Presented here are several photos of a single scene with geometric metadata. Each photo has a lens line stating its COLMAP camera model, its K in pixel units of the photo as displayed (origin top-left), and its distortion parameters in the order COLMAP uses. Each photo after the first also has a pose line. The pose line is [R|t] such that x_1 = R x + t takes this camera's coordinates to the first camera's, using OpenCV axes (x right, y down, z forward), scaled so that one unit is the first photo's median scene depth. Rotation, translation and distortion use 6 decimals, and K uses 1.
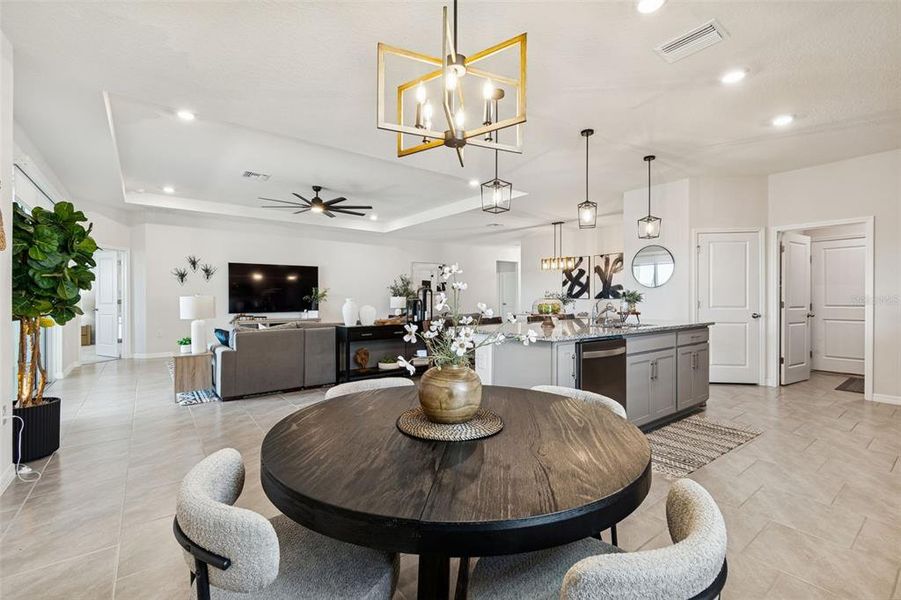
lens RADIAL K [[404.4, 0, 454.2], [0, 404.4, 299.0], [0, 0, 1]] dist [0.007749, -0.000872]
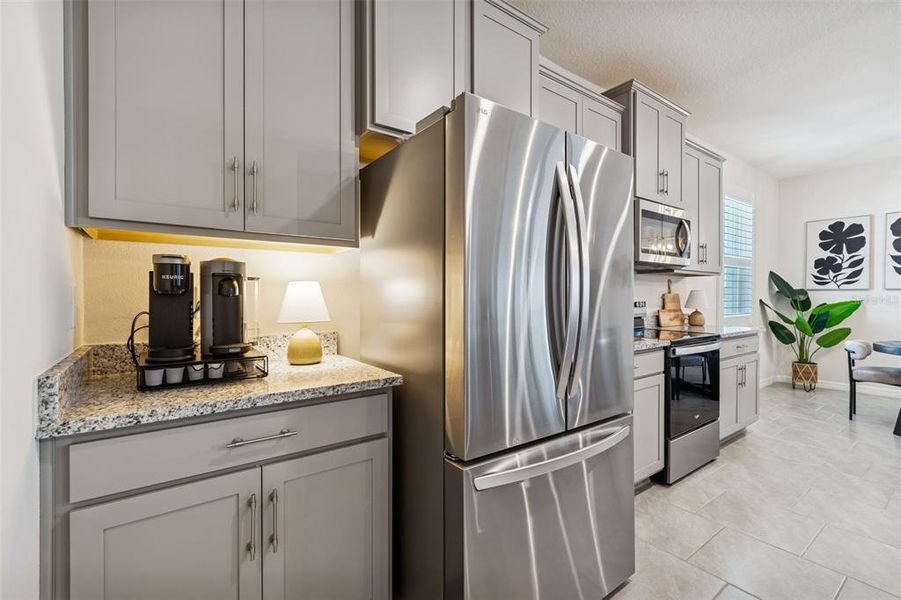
lens RADIAL K [[404.4, 0, 454.4], [0, 404.4, 298.9], [0, 0, 1]] dist [0.007749, -0.000872]
pose [[-0.999859, -0.003880, 0.016315, 0.785318], [-0.003663, 0.999905, 0.013275, -0.005170], [-0.016365, 0.013214, -0.999779, 0.884825]]
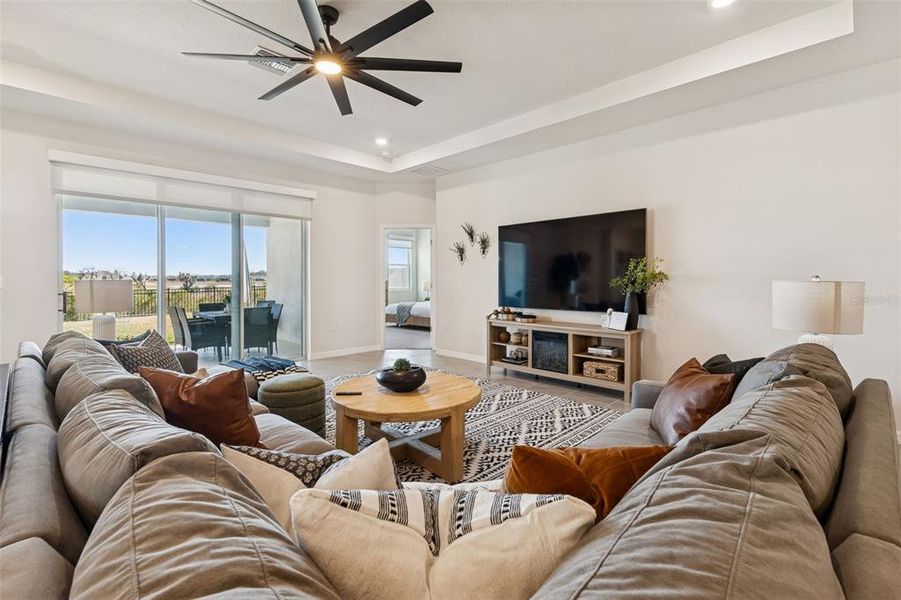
lens RADIAL K [[404.4, 0, 451.3], [0, 404.4, 278.0], [0, 0, 1]] dist [0.007749, -0.000872]
pose [[0.121543, -0.002872, -0.992582, 0.100166], [-0.002416, 0.999992, -0.003189, -0.009490], [0.992583, 0.002785, 0.121535, 1.278644]]
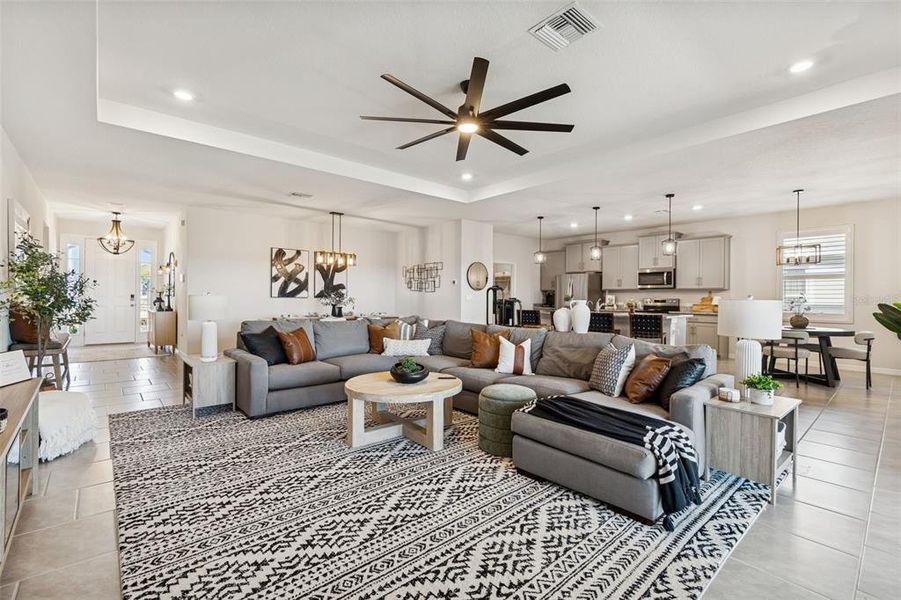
lens RADIAL K [[404.4, 0, 454.5], [0, 404.4, 299.7], [0, 0, 1]] dist [0.007749, -0.000872]
pose [[-0.065356, -0.007916, 0.997831, -1.019791], [-0.003044, 0.999965, 0.007734, -0.007467], [-0.997857, -0.002532, -0.065378, 1.243758]]
